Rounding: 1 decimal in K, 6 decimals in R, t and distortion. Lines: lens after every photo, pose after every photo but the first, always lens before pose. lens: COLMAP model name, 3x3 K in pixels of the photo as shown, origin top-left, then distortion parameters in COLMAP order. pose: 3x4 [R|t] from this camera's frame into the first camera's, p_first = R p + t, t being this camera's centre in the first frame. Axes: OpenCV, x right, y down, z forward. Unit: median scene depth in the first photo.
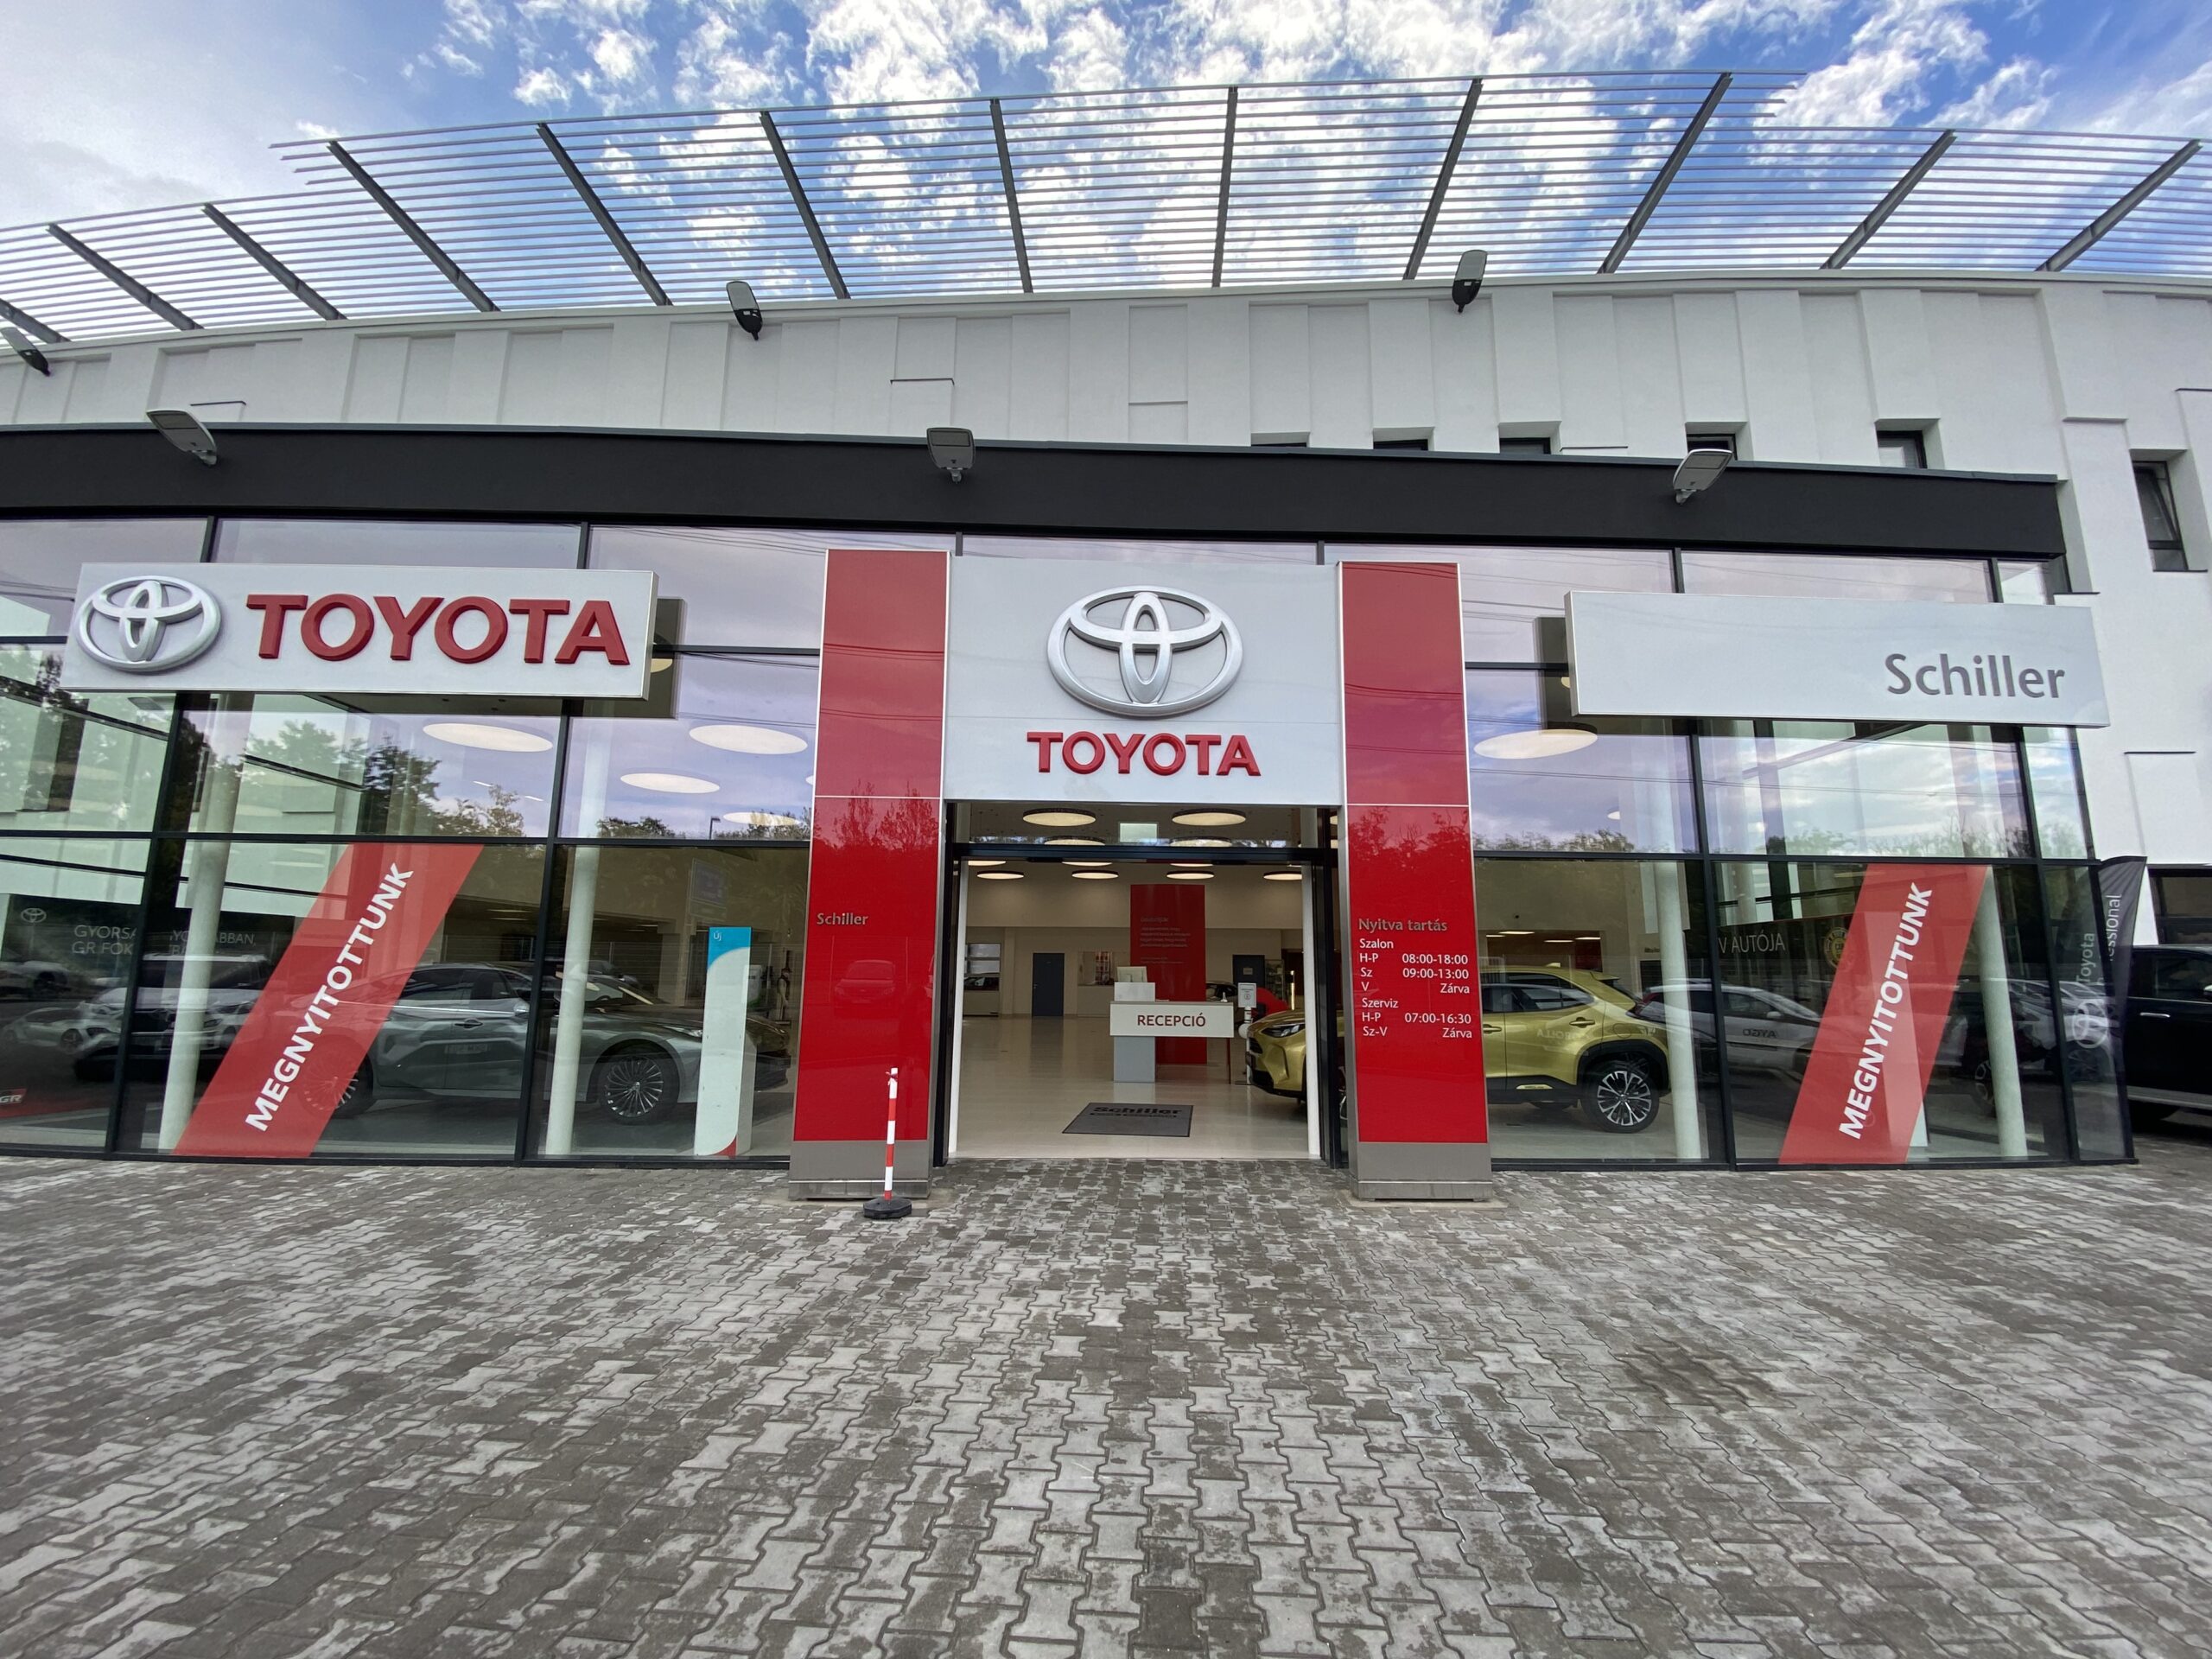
lens RADIAL K [[888.3, 0, 1116.3], [0, 888.3, 831.8], [0, 0, 1]] dist [0.007001, -0.012807]
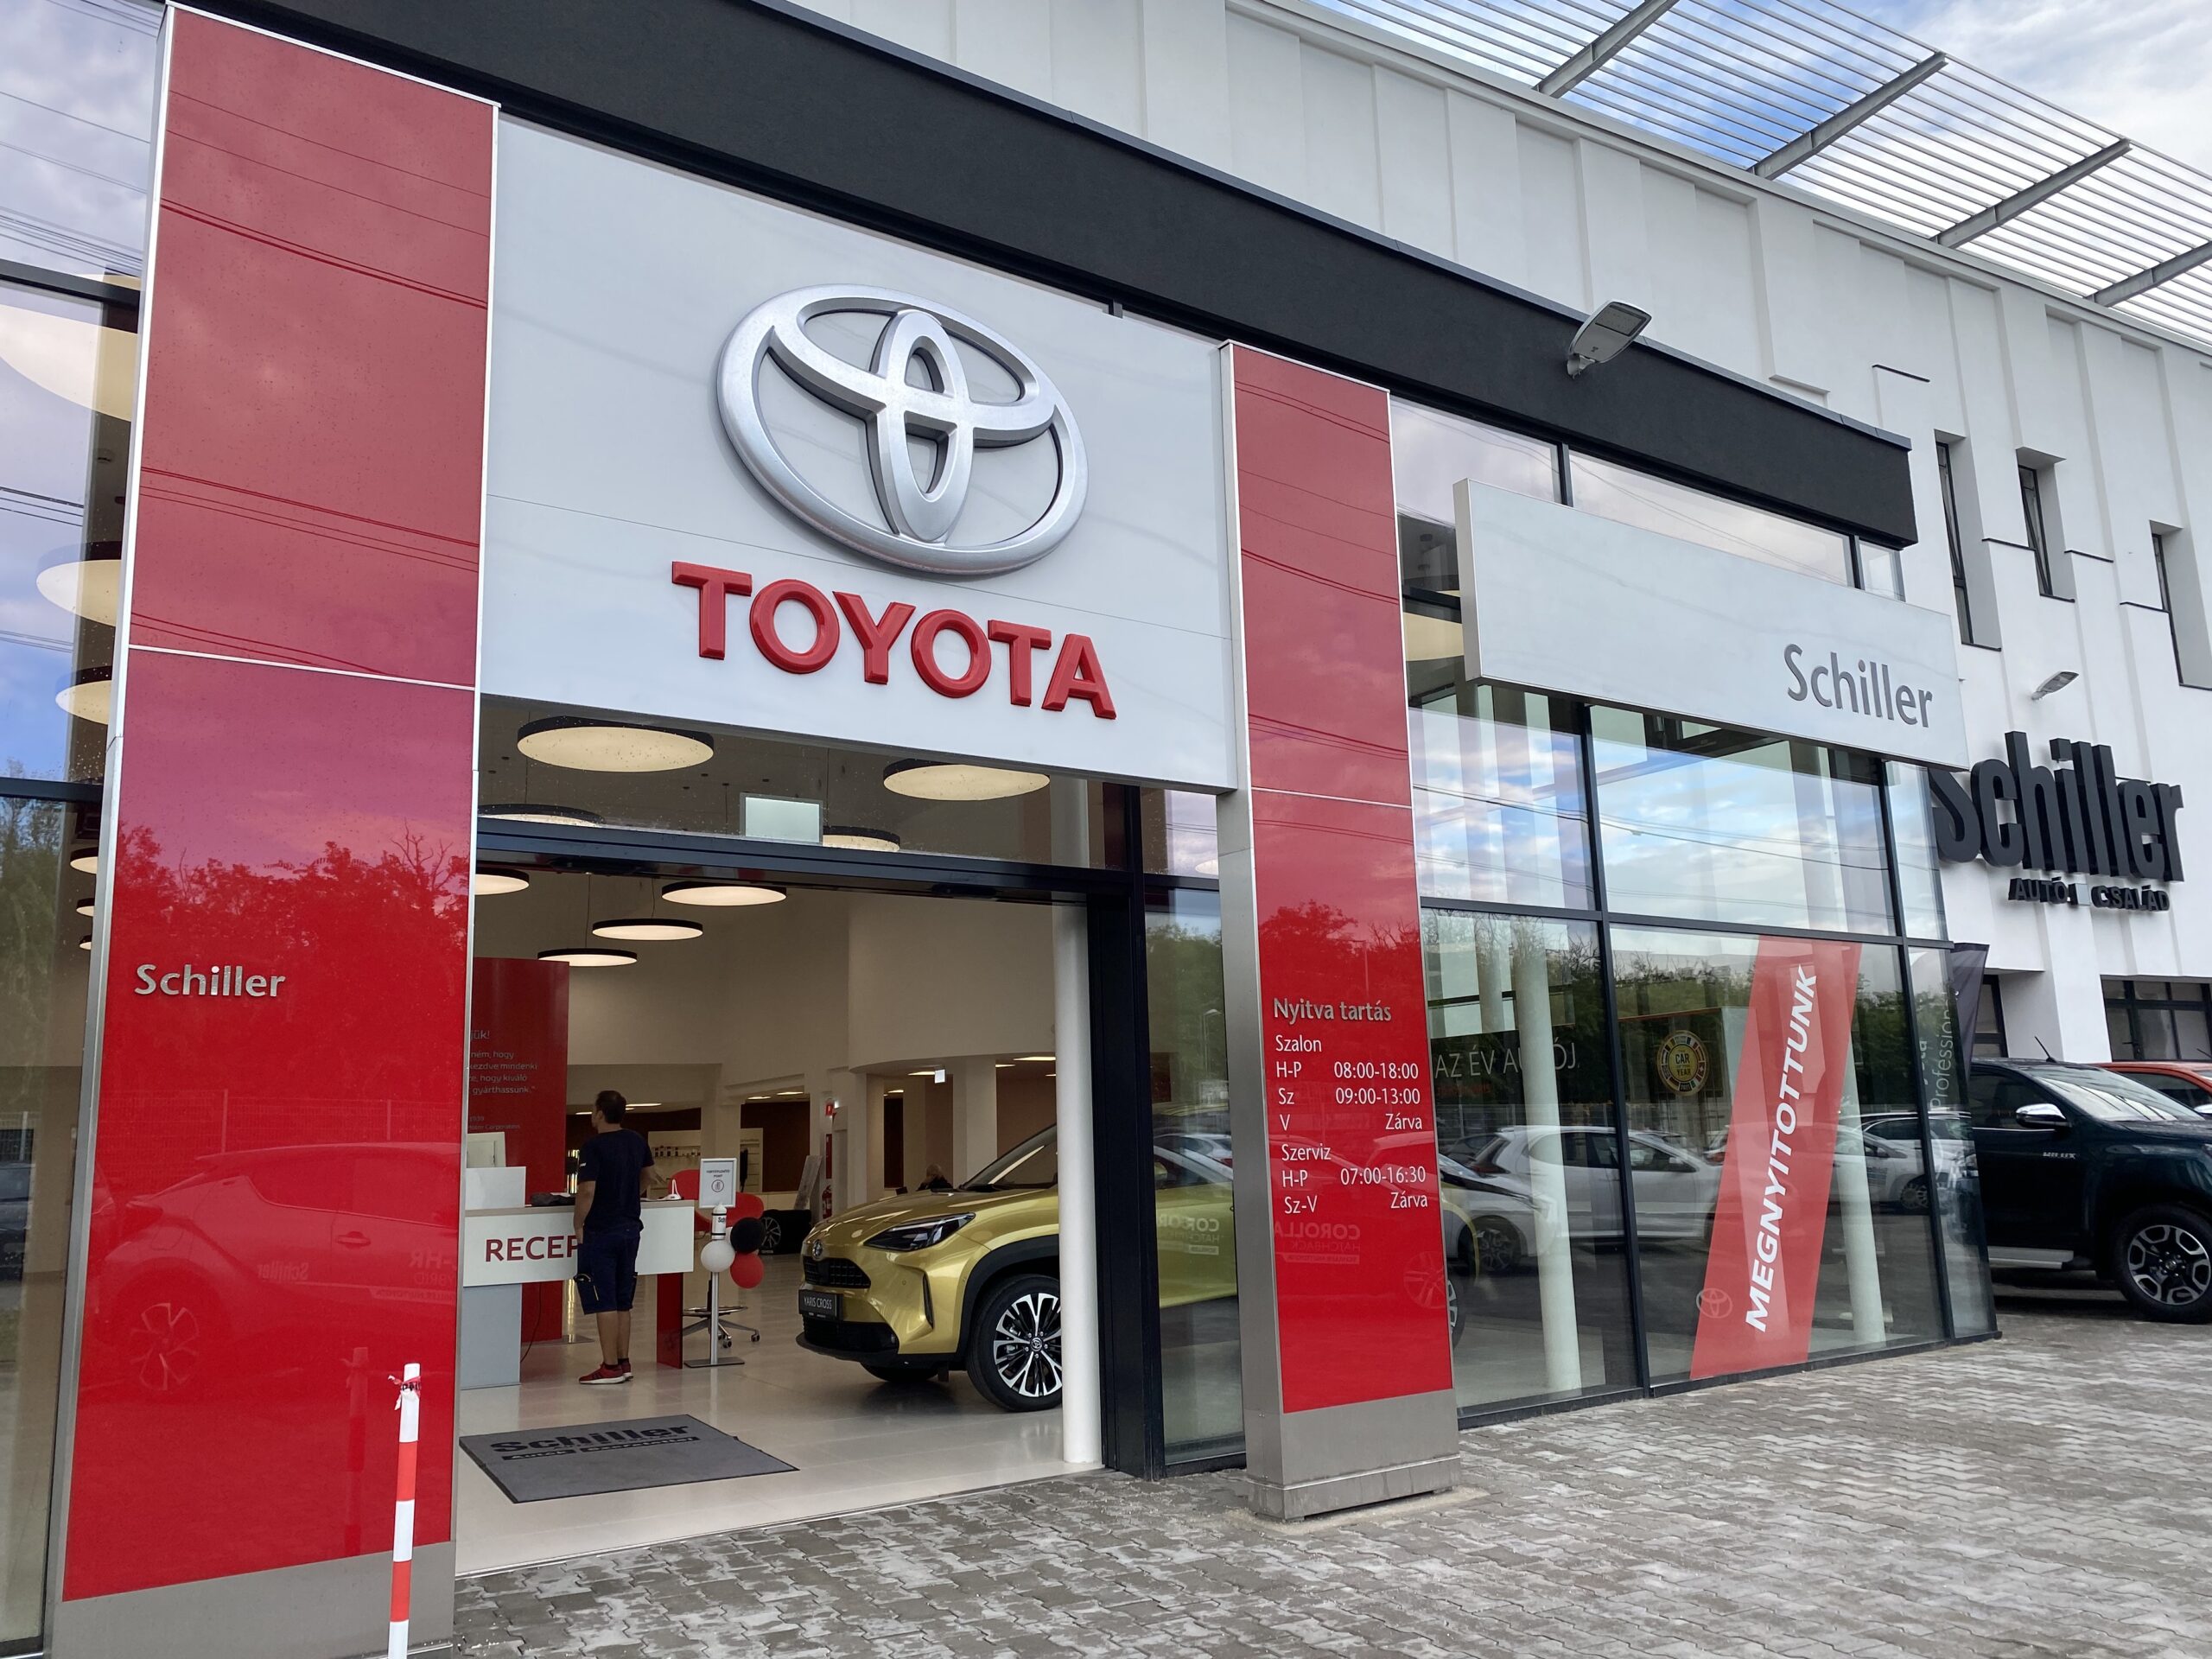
lens RADIAL K [[1682.9, 0, 1103.0], [0, 1682.9, 835.3], [0, 0, 1]] dist [0.033753, -0.026112]
pose [[0.833901, 0.065637, 0.547998, -0.369851], [-0.047451, 0.997753, -0.047300, 0.050329], [-0.549871, 0.013440, 0.835142, 0.188557]]
